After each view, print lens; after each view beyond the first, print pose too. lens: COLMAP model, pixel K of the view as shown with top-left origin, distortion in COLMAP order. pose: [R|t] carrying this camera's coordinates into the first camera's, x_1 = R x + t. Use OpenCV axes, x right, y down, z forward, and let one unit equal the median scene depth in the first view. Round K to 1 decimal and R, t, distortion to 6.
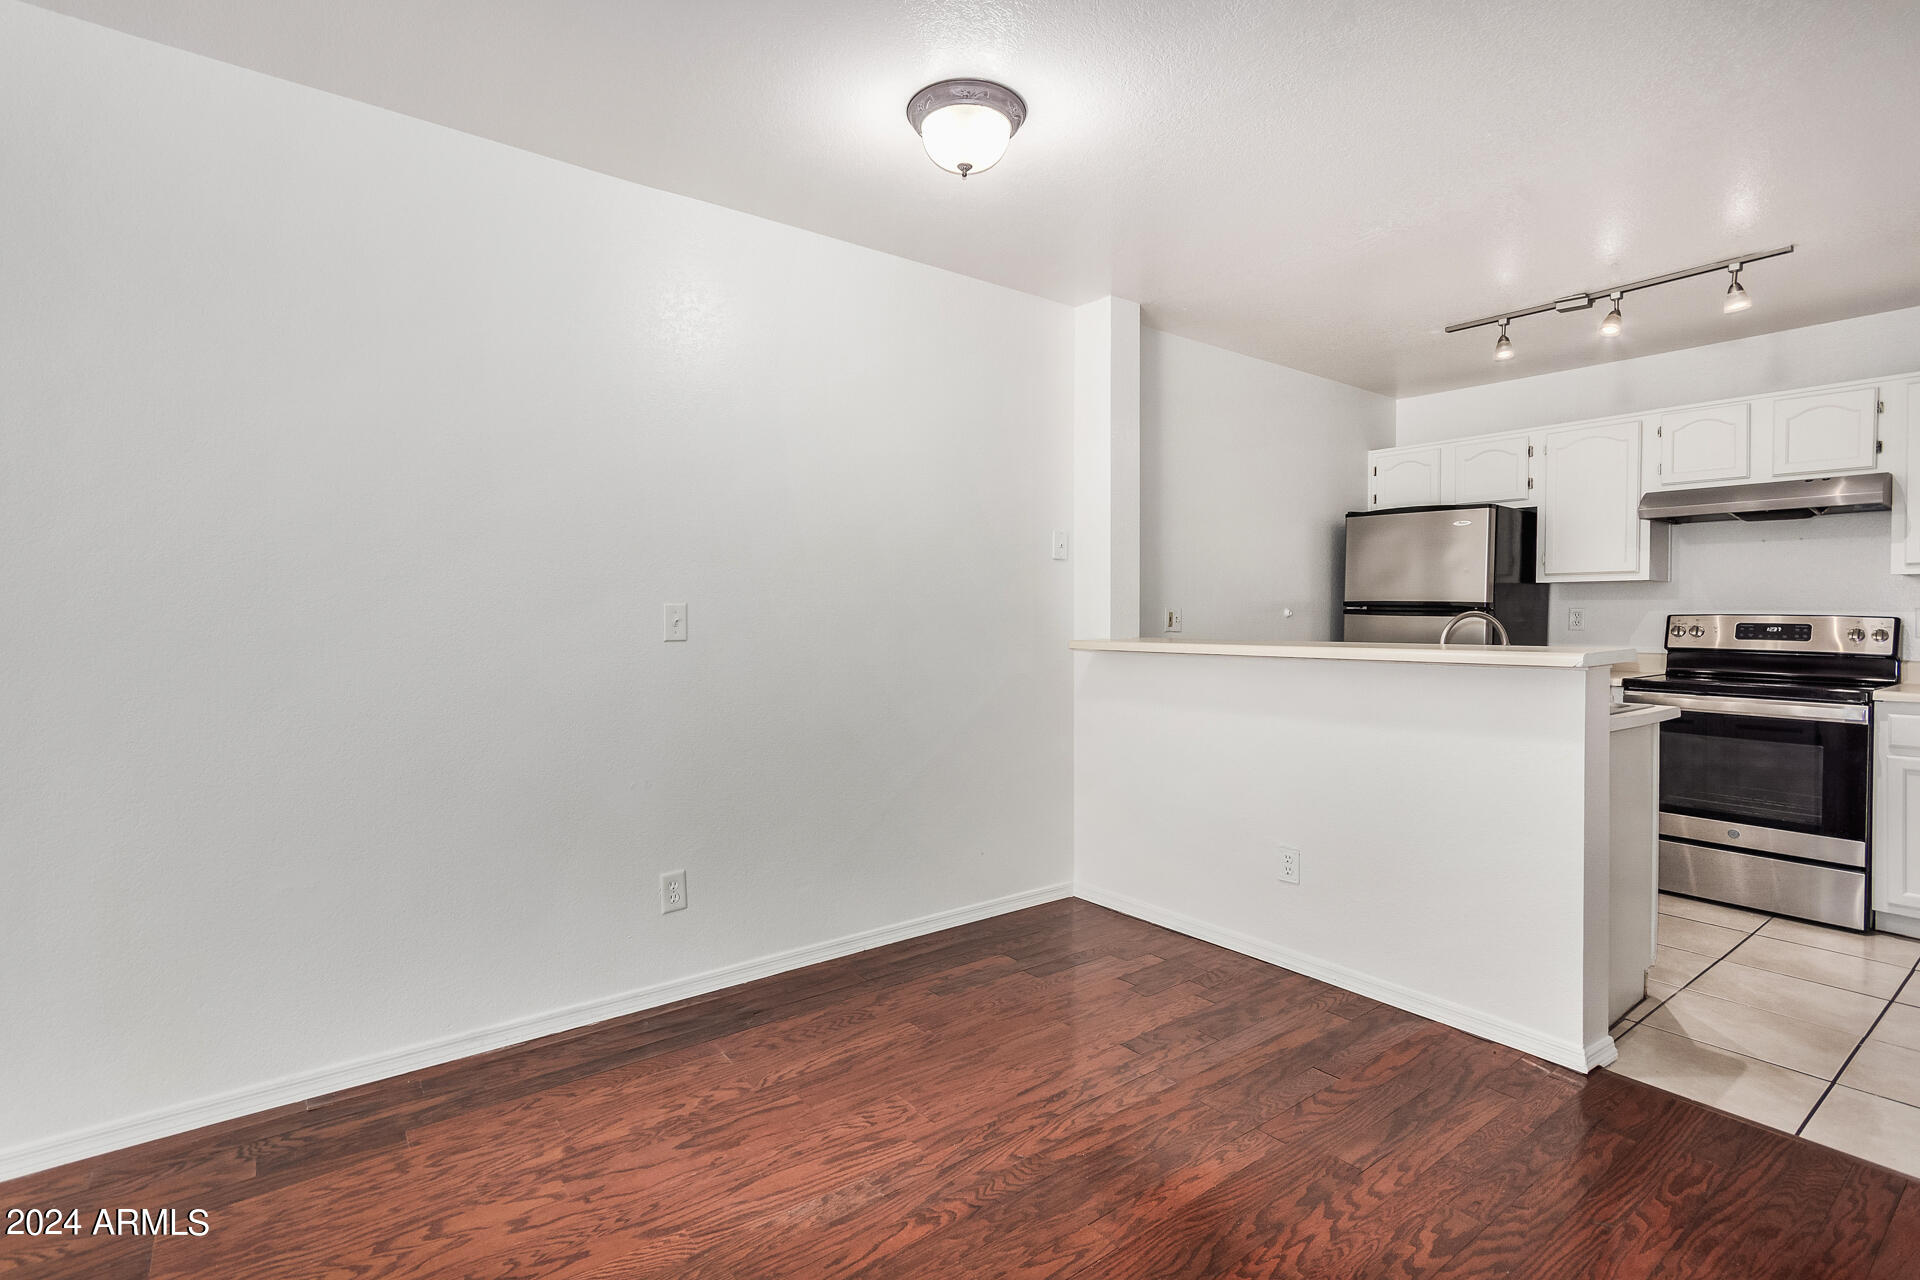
lens RADIAL K [[911.6, 0, 961.1], [0, 911.6, 627.5], [0, 0, 1]] dist [0.013741, -0.001691]
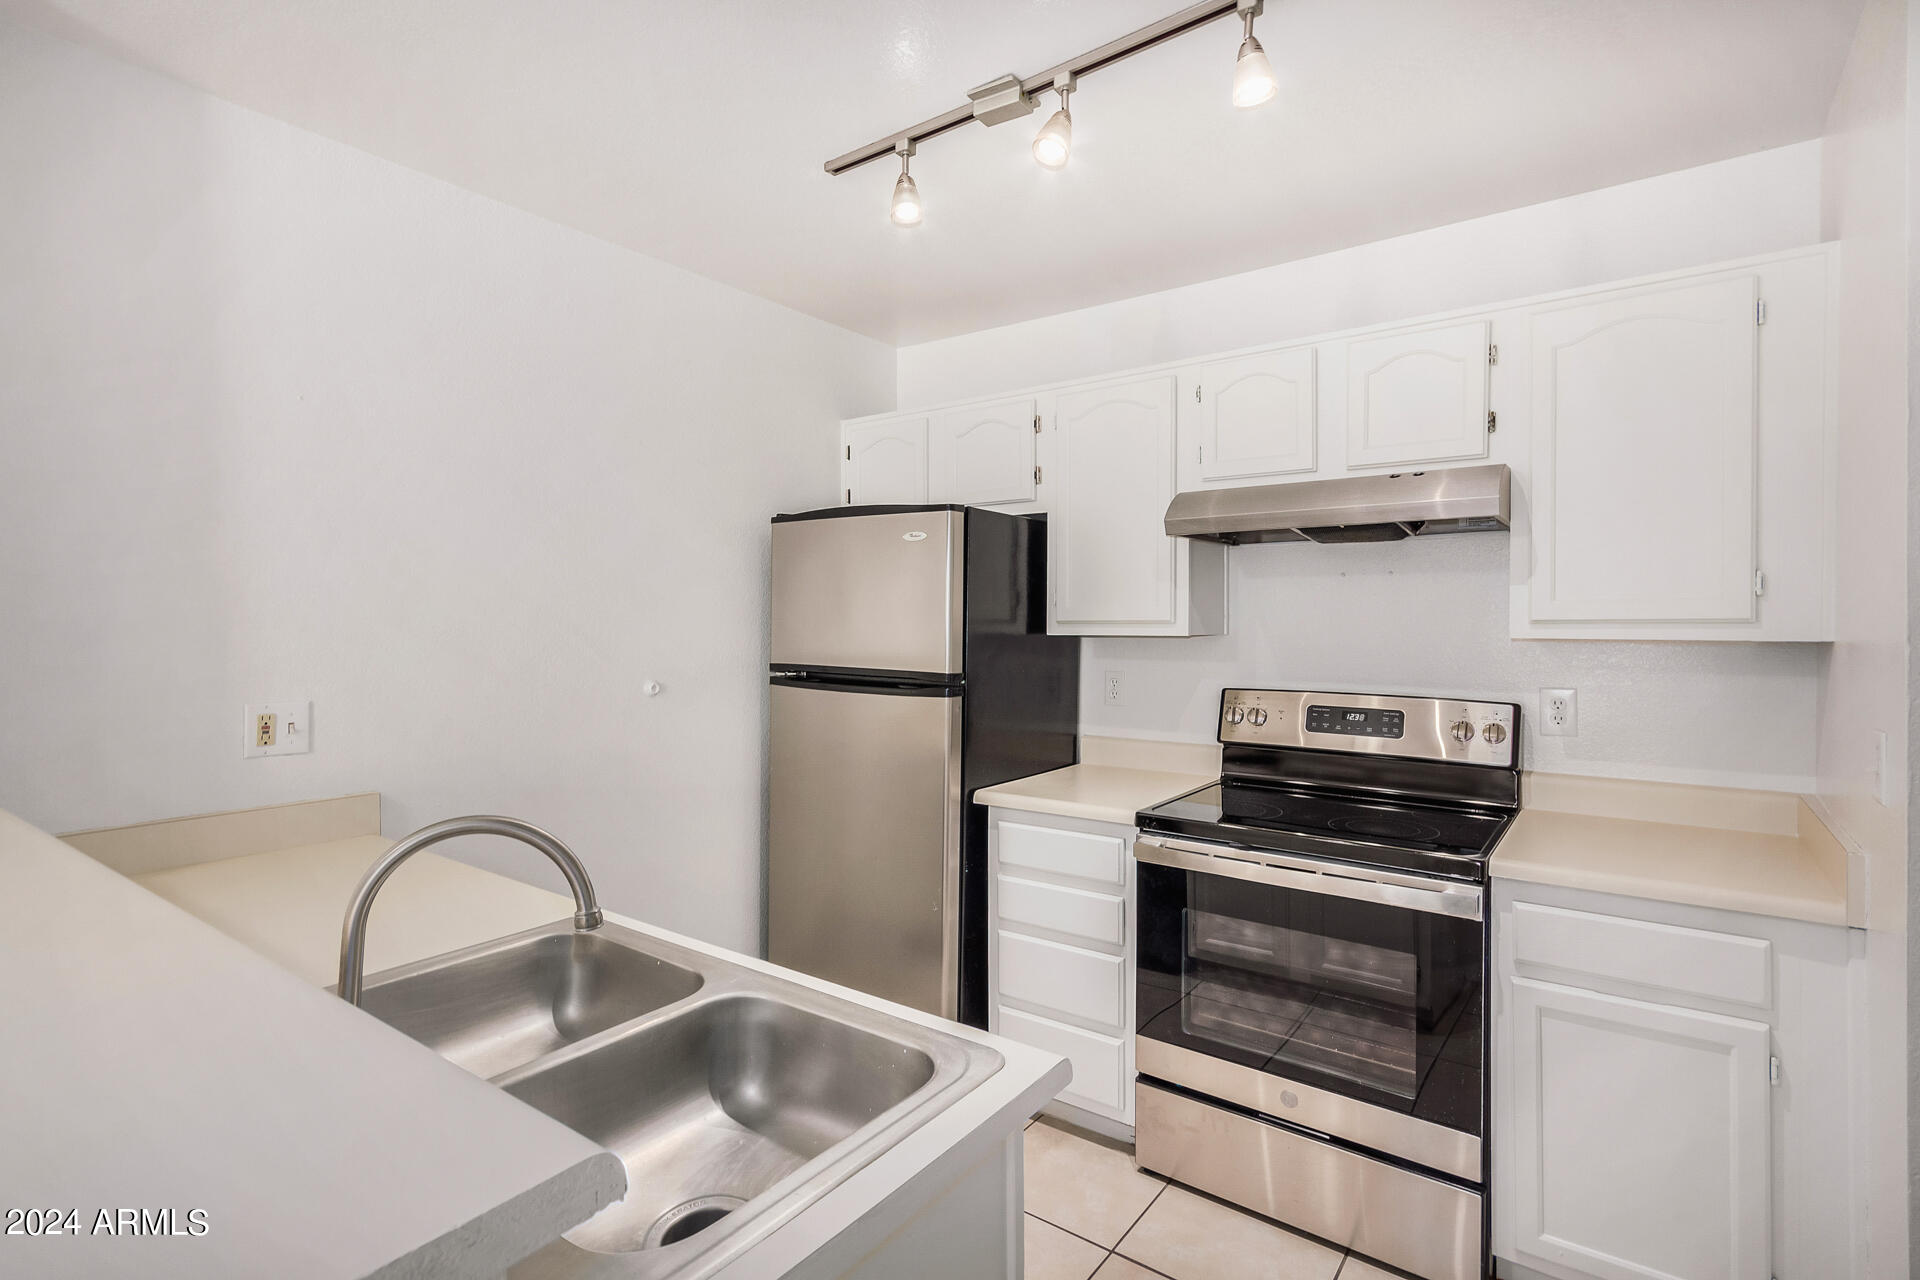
lens RADIAL K [[911.6, 0, 955.5], [0, 911.6, 635.8], [0, 0, 1]] dist [0.013741, -0.001691]
pose [[0.965013, -0.008418, 0.262066, 0.481443], [0.008265, 0.999964, 0.001683, -0.059003], [-0.262071, 0.000542, 0.965048, 0.495949]]
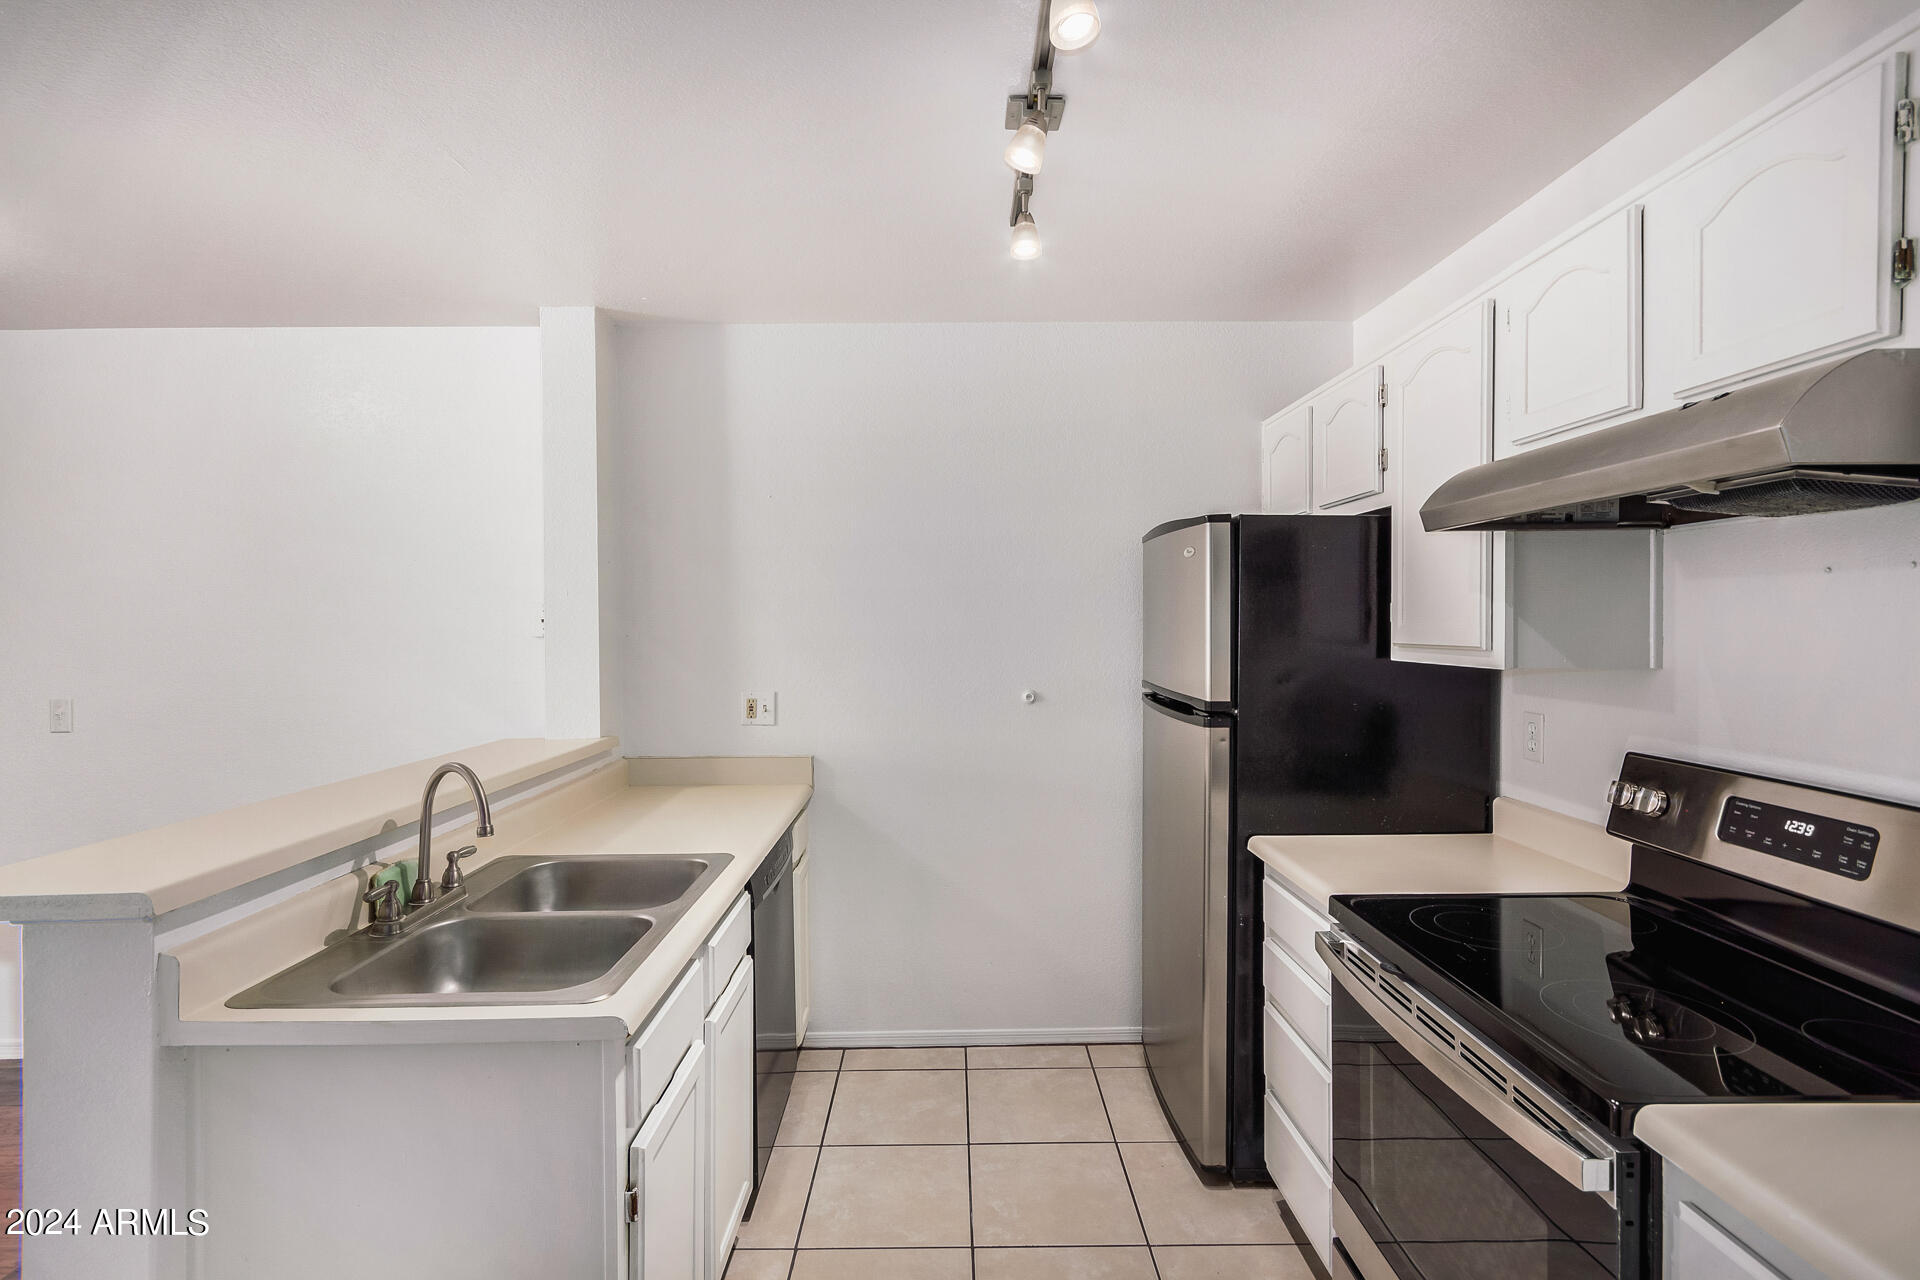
lens RADIAL K [[911.6, 0, 962.7], [0, 911.6, 636.7], [0, 0, 1]] dist [0.013741, -0.001691]
pose [[0.793033, 0.000636, -0.609179, 0.883785], [-0.000627, 1.000000, 0.000227, -0.073219], [0.609179, 0.000202, 0.793033, 0.557960]]
